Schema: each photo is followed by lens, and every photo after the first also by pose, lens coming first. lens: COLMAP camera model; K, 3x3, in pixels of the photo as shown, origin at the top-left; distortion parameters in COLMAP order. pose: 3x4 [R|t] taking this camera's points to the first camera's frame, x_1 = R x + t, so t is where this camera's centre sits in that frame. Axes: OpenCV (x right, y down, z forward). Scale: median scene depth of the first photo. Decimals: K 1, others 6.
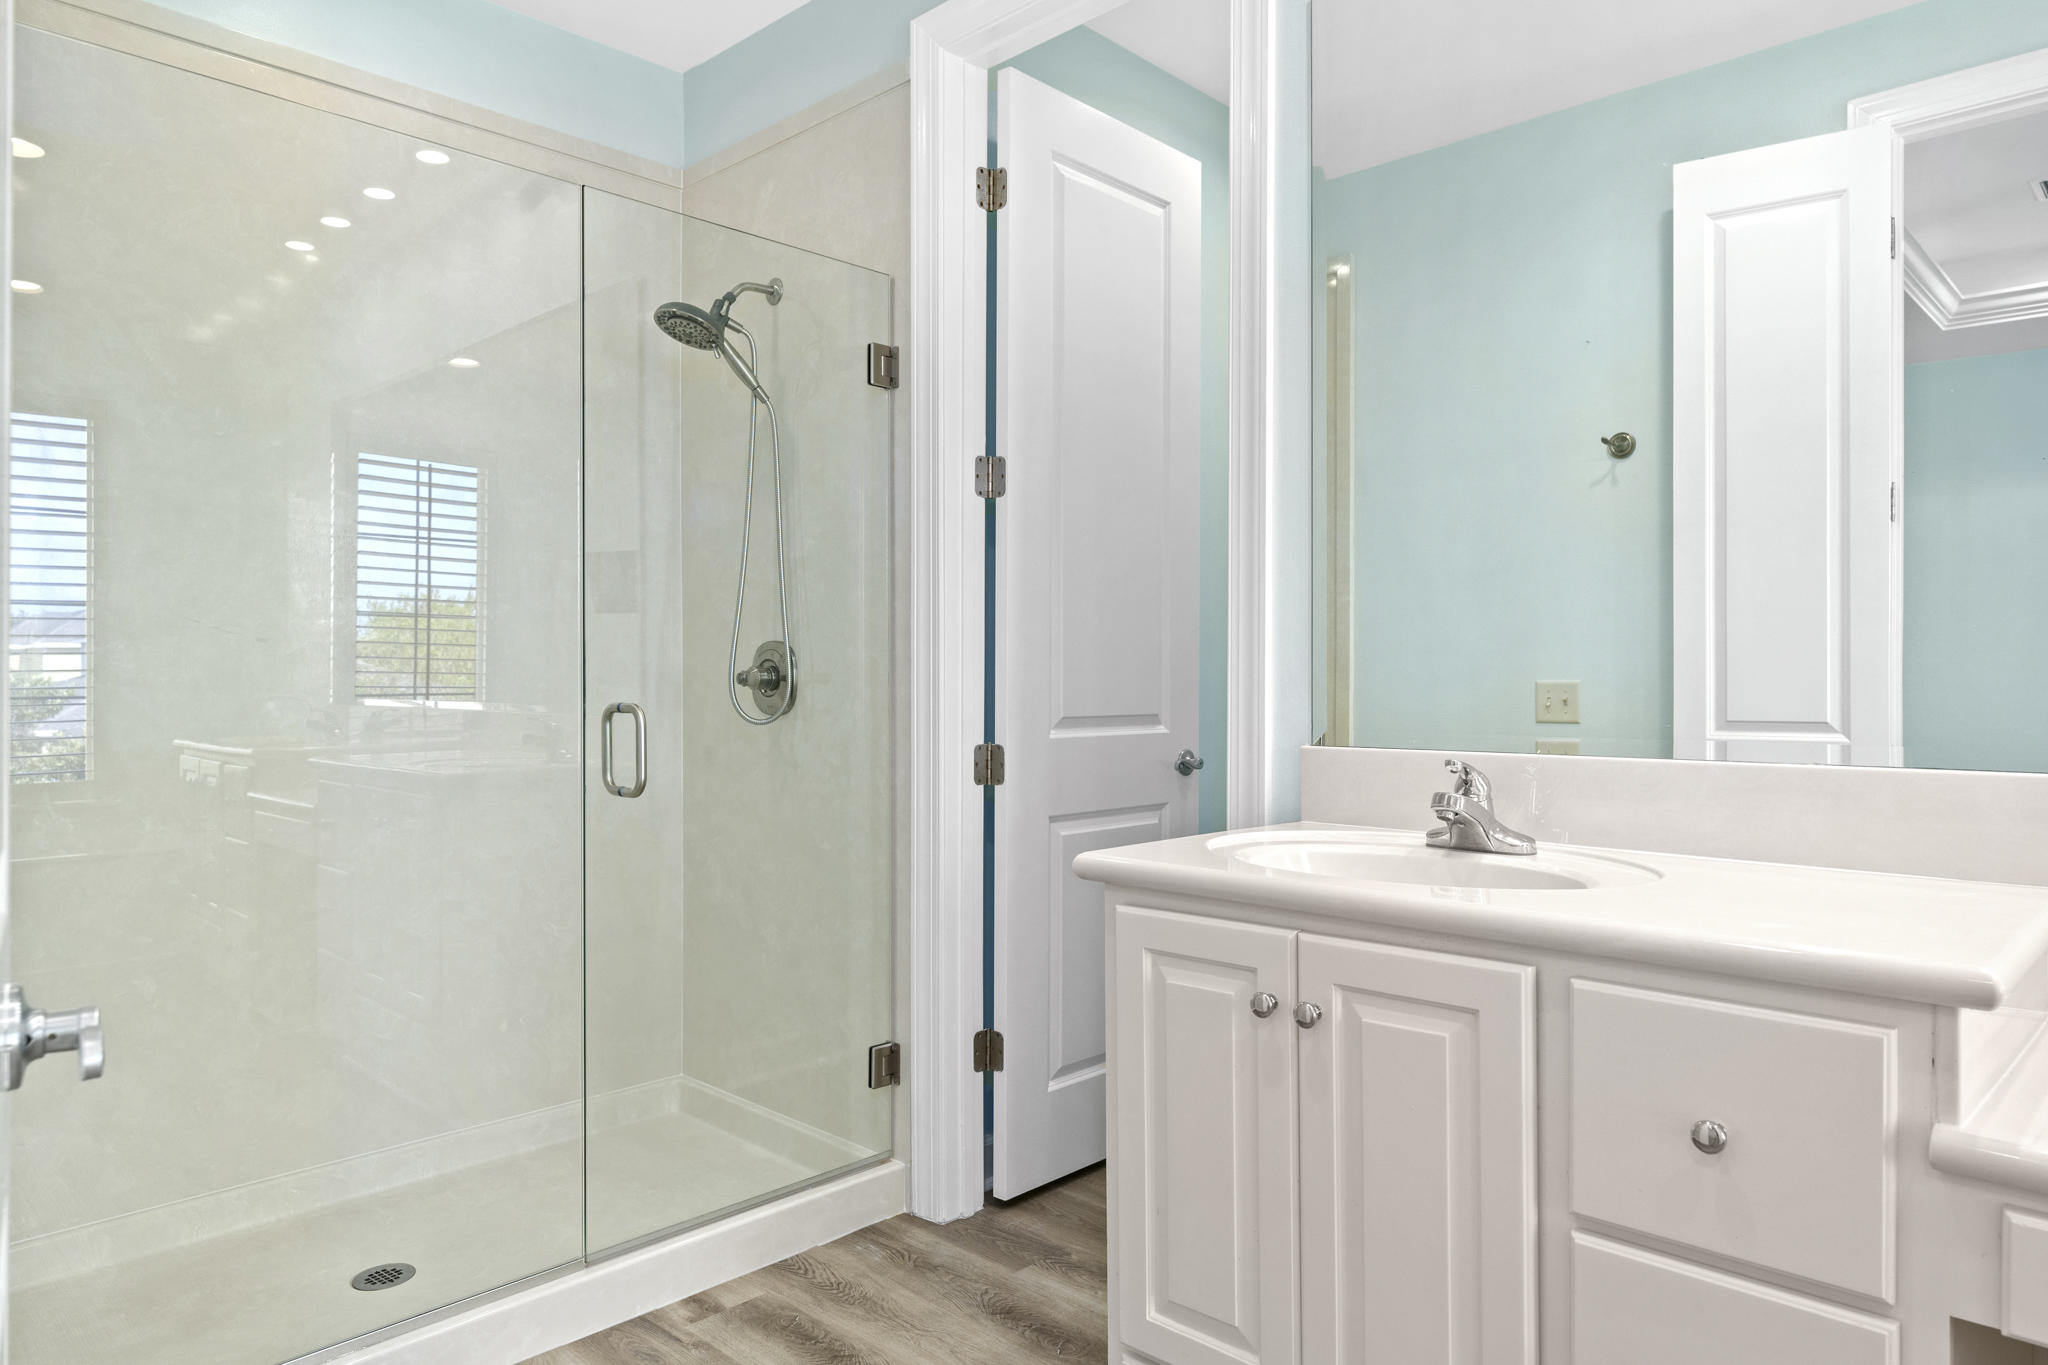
lens RADIAL K [[1286.0, 0, 1025.3], [0, 1286.0, 680.0], [0, 0, 1]] dist [0.006396, 0.001517]
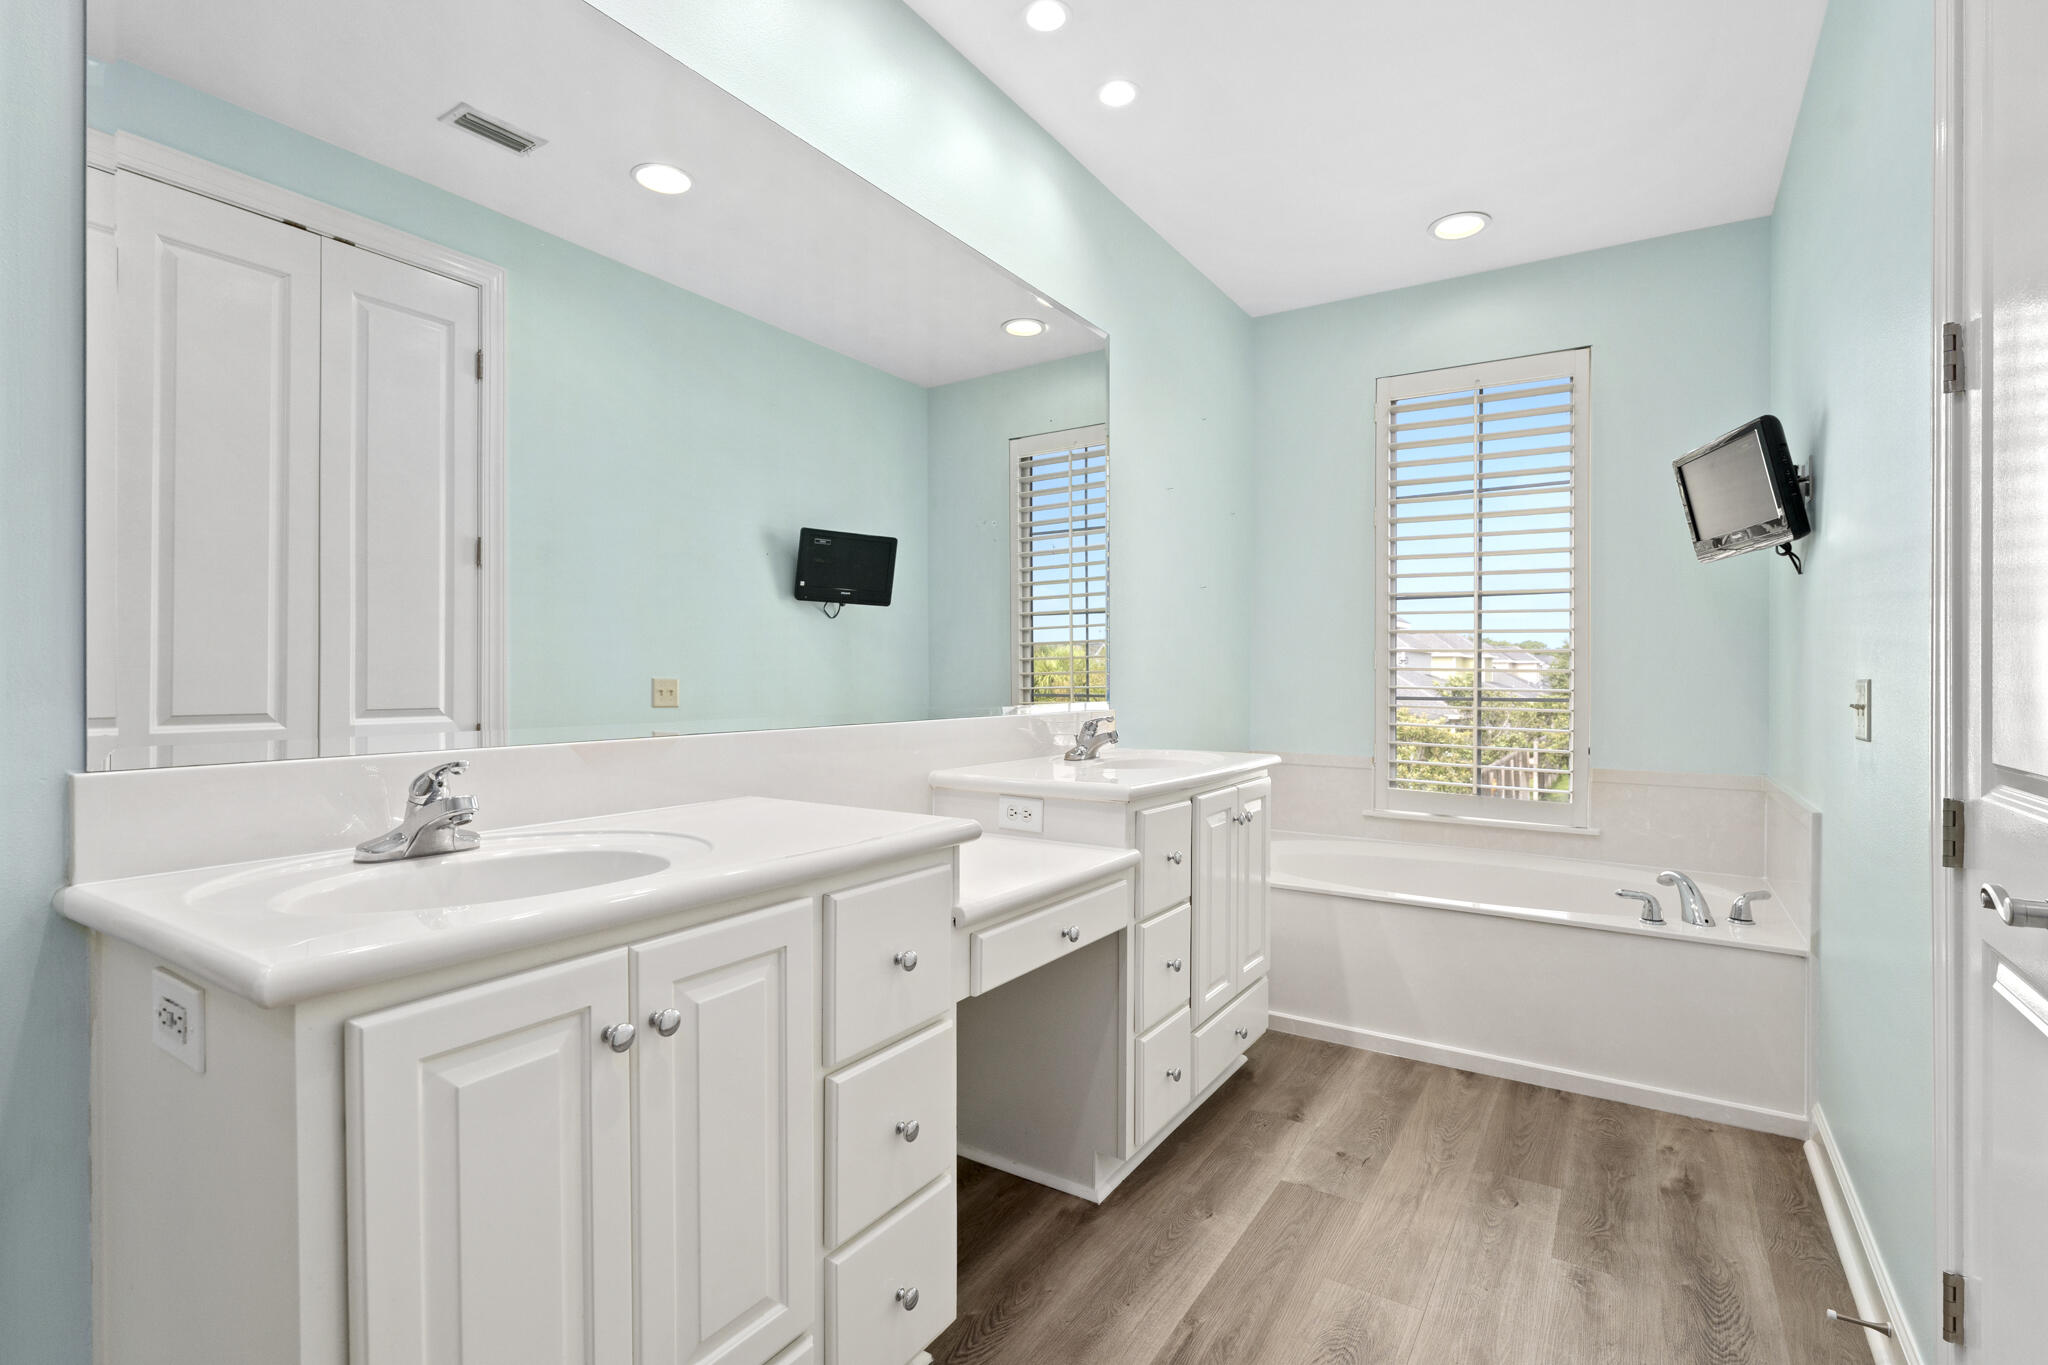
lens RADIAL K [[956.0, 0, 1024.9], [0, 956.0, 685.7], [0, 0, 1]] dist [-0.002740, -0.000155]
pose [[-0.194993, -0.006157, 0.980785, -0.517669], [-0.005368, 0.999972, 0.005210, 0.002165], [-0.980790, -0.004249, -0.195021, 0.847170]]
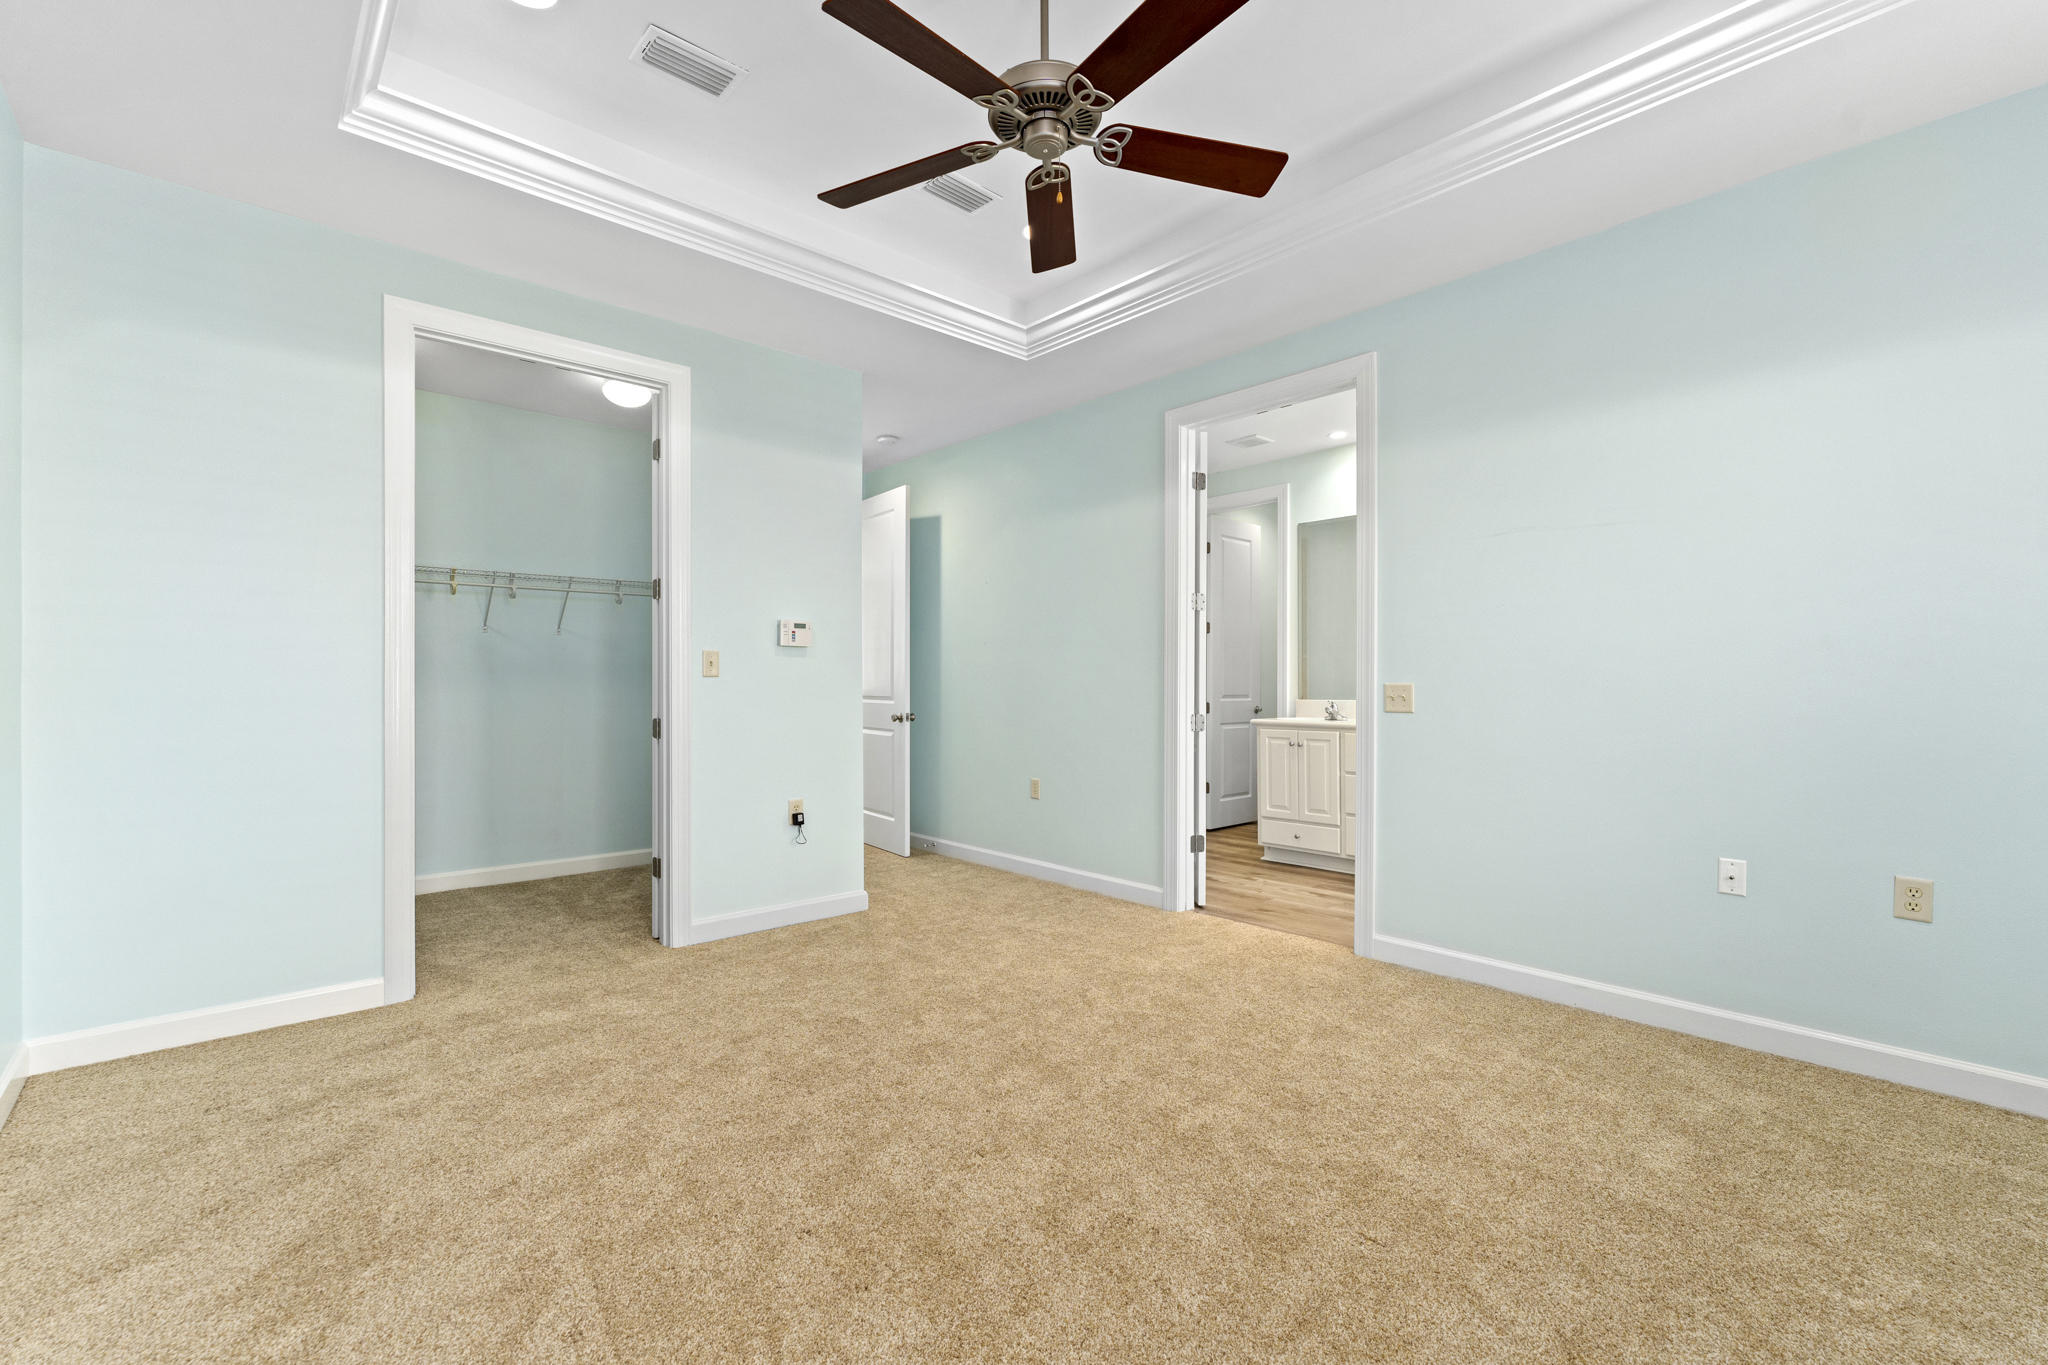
lens RADIAL K [[883.4, 0, 1024.2], [0, 883.4, 683.7], [0, 0, 1]] dist [0.003337, 0.000232]
pose [[0.997894, -0.001584, -0.064853, -0.688678], [0.001627, 0.999998, 0.000616, -0.003938], [0.064851, -0.000720, 0.997895, -2.754291]]
